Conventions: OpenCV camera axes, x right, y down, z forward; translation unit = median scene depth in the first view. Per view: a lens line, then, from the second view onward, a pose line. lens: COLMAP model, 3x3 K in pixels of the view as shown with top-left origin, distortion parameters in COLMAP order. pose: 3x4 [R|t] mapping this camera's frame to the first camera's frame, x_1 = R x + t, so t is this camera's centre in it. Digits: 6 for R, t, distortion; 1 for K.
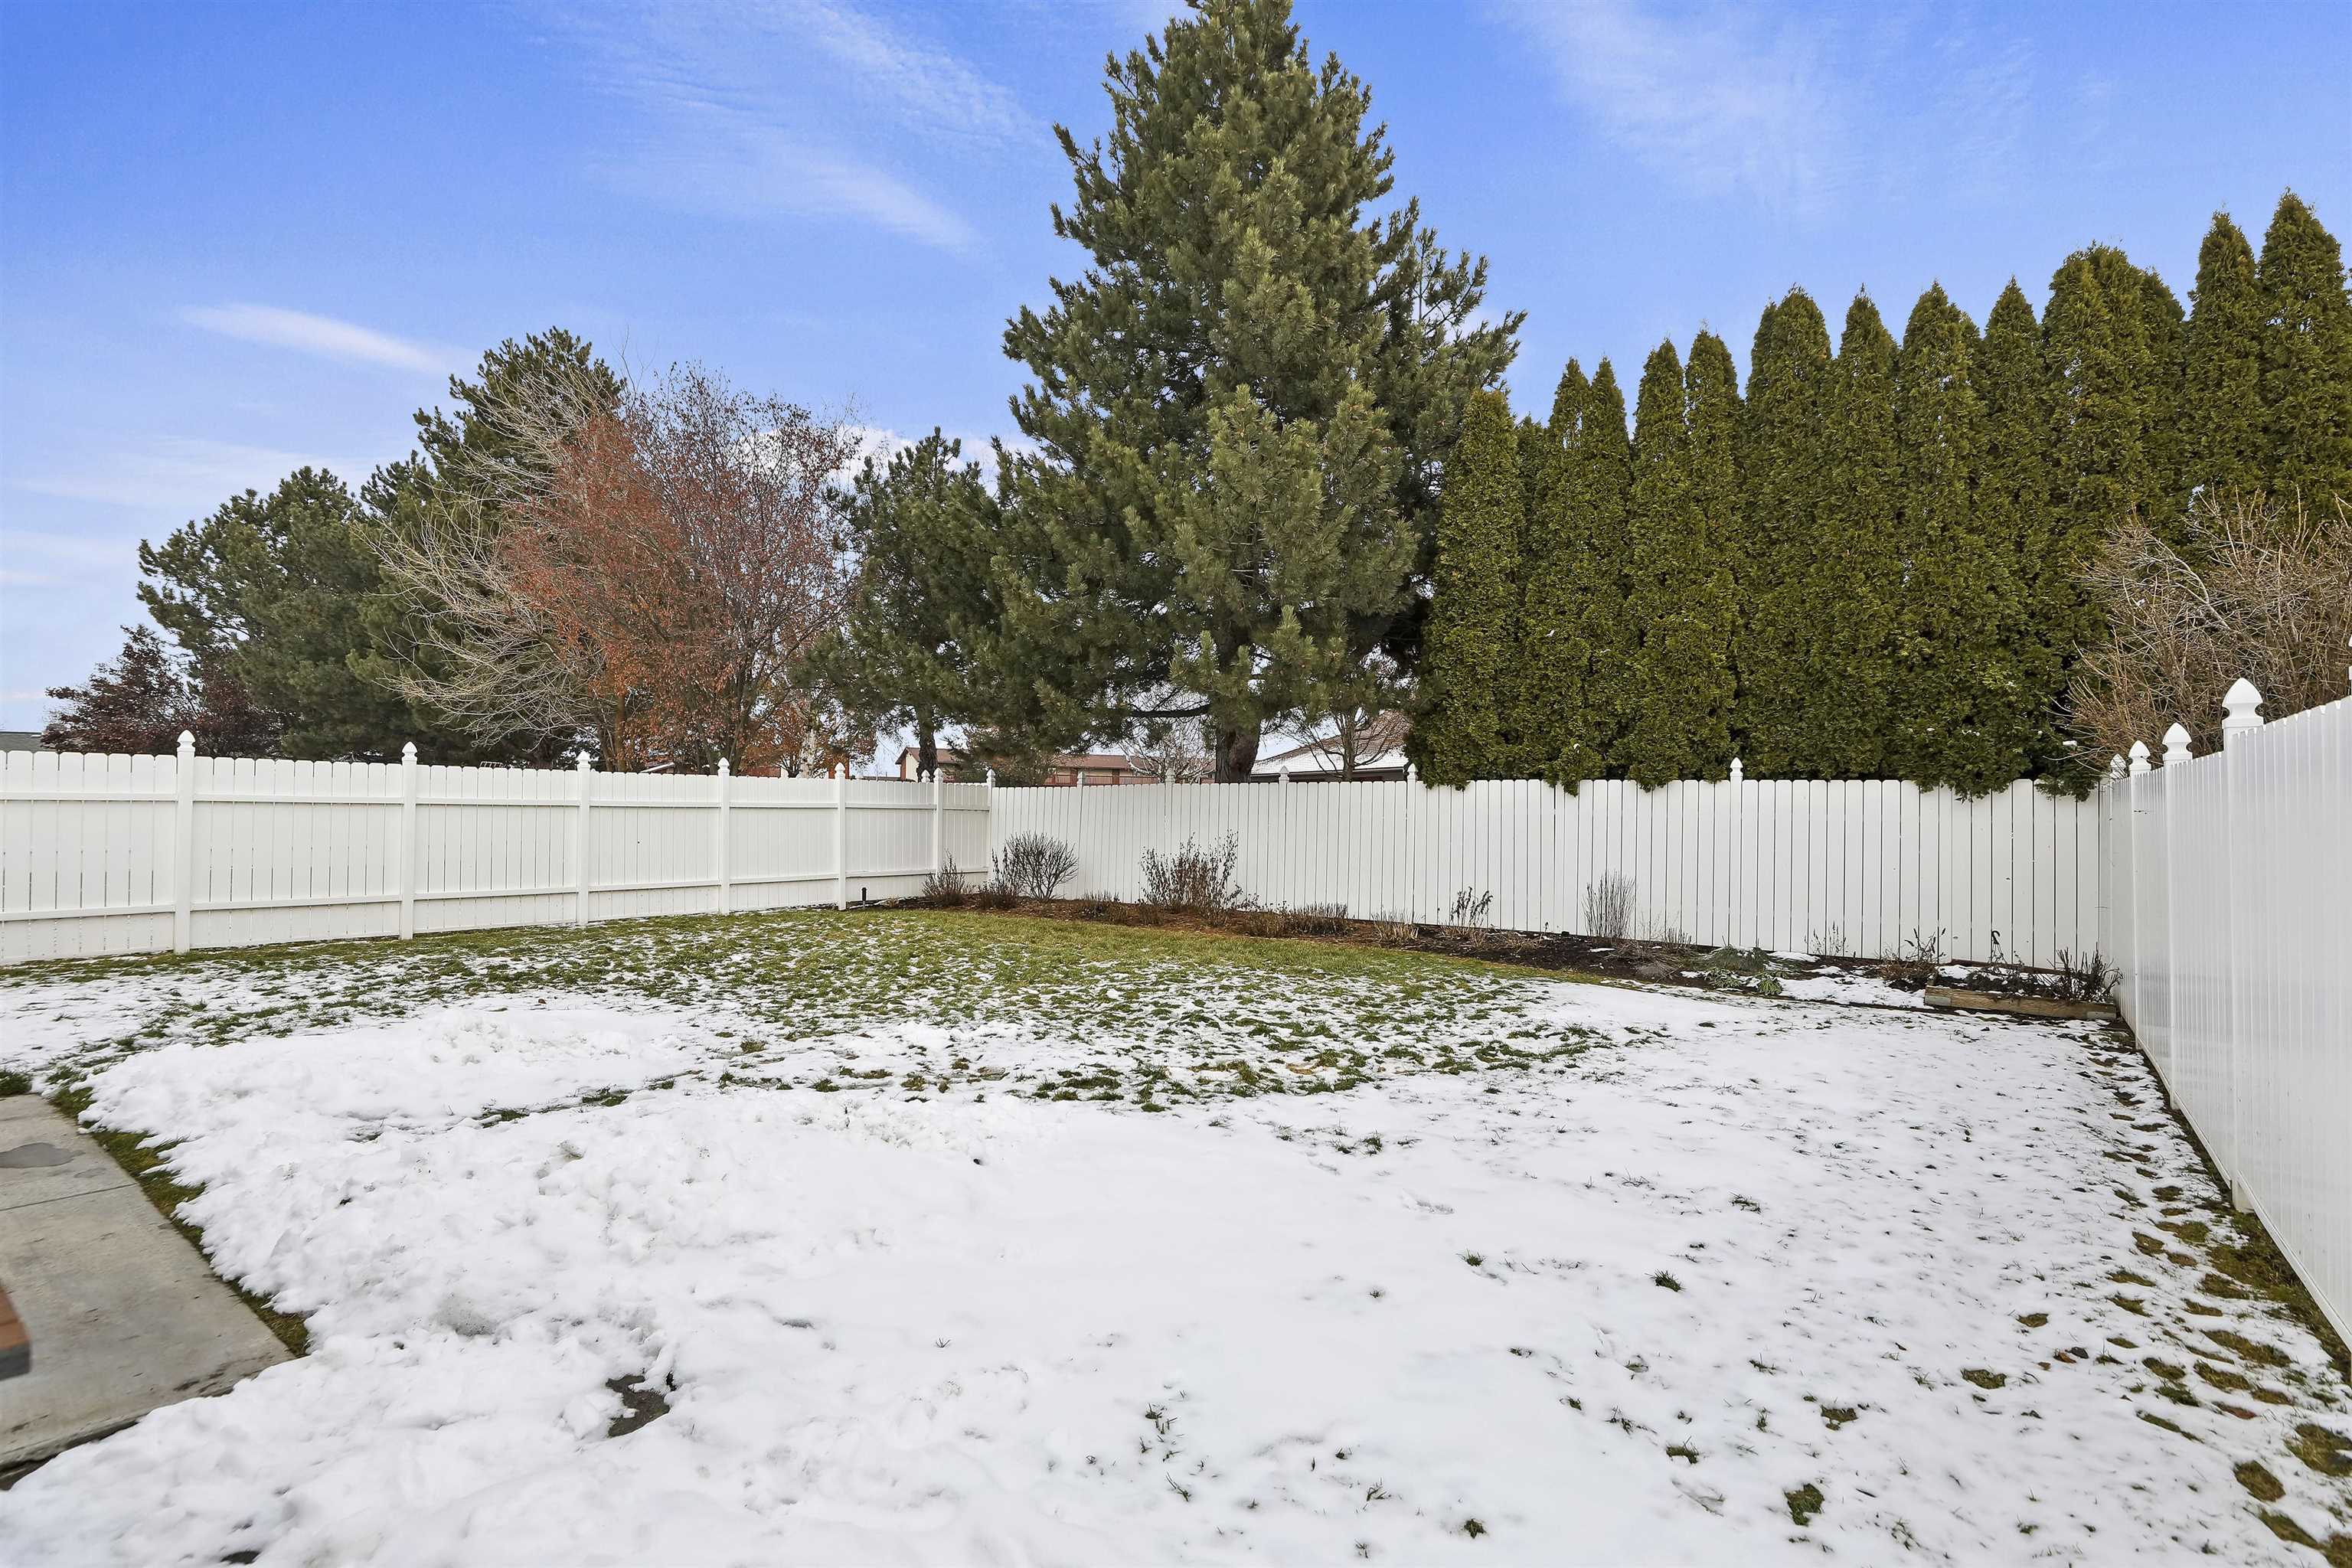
lens RADIAL K [[1118.5, 0, 1123.9], [0, 1118.5, 779.6], [0, 0, 1]] dist [-0.024549, 0.010766]
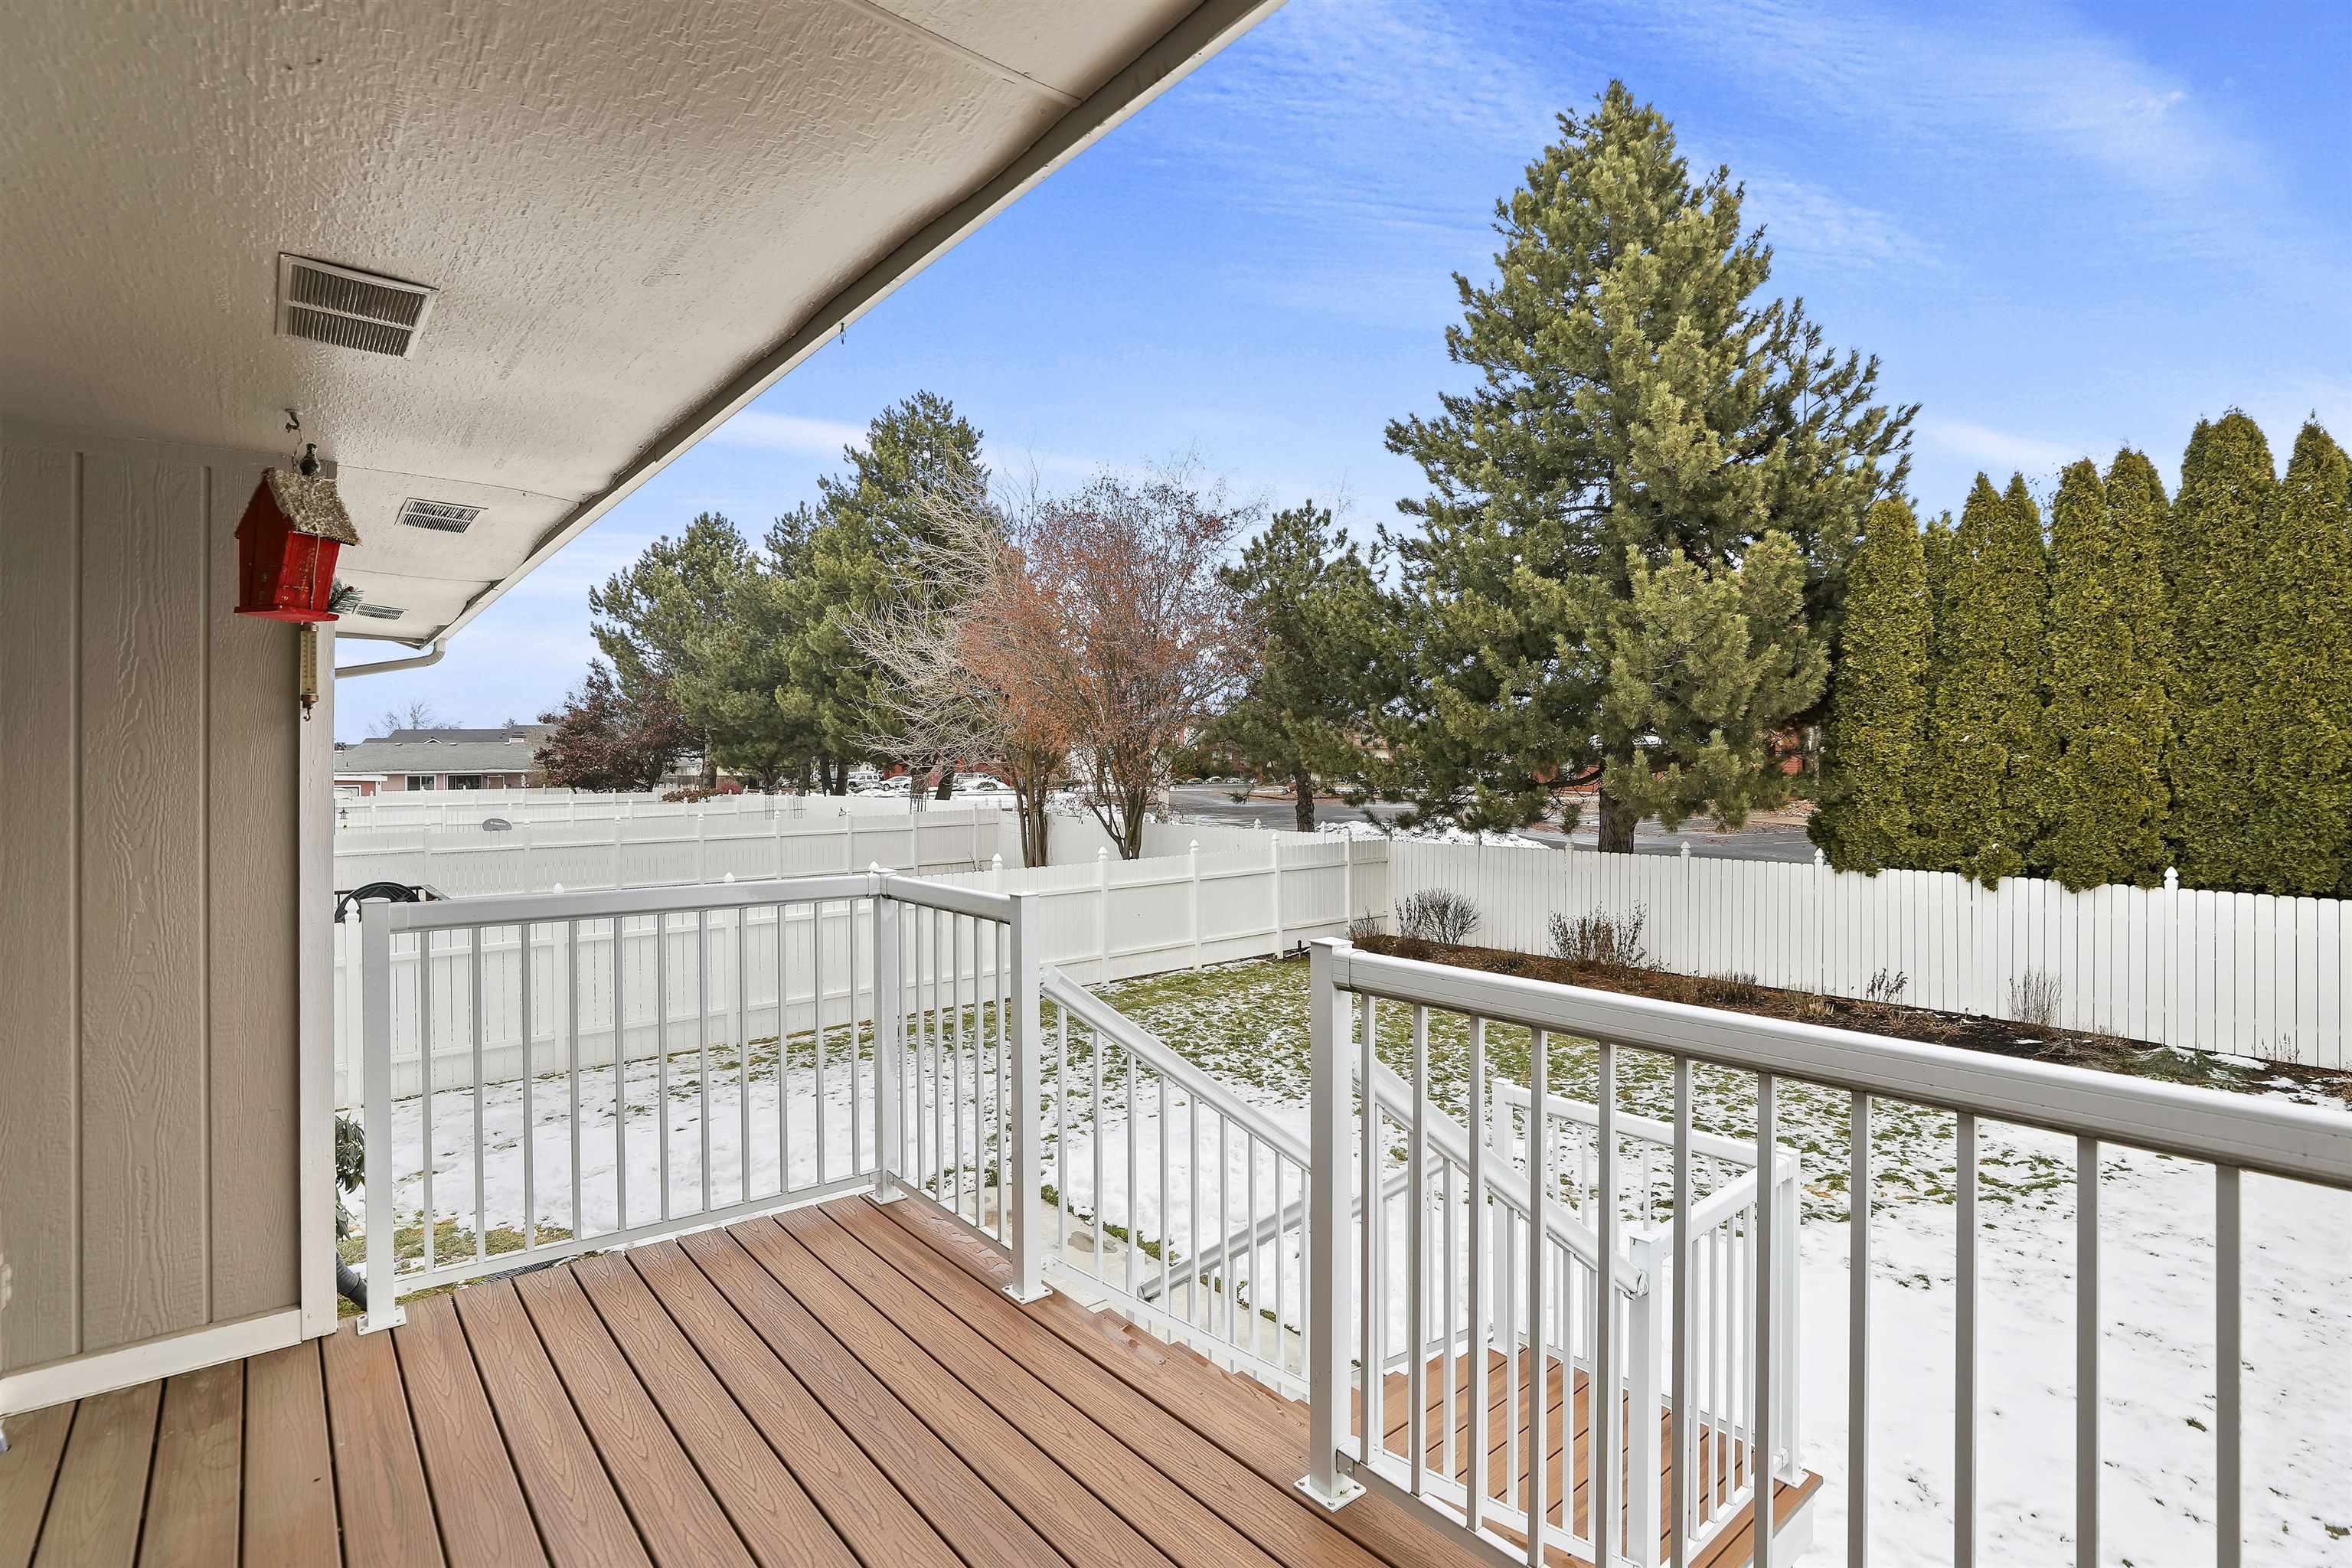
lens RADIAL K [[1118.5, 0, 1141.0], [0, 1118.5, 752.3], [0, 0, 1]] dist [-0.024549, 0.010766]
pose [[0.975382, -0.019712, -0.219637, -0.164030], [0.023001, 0.999658, 0.012425, -0.149572], [0.219317, -0.017171, 0.975502, -0.228972]]
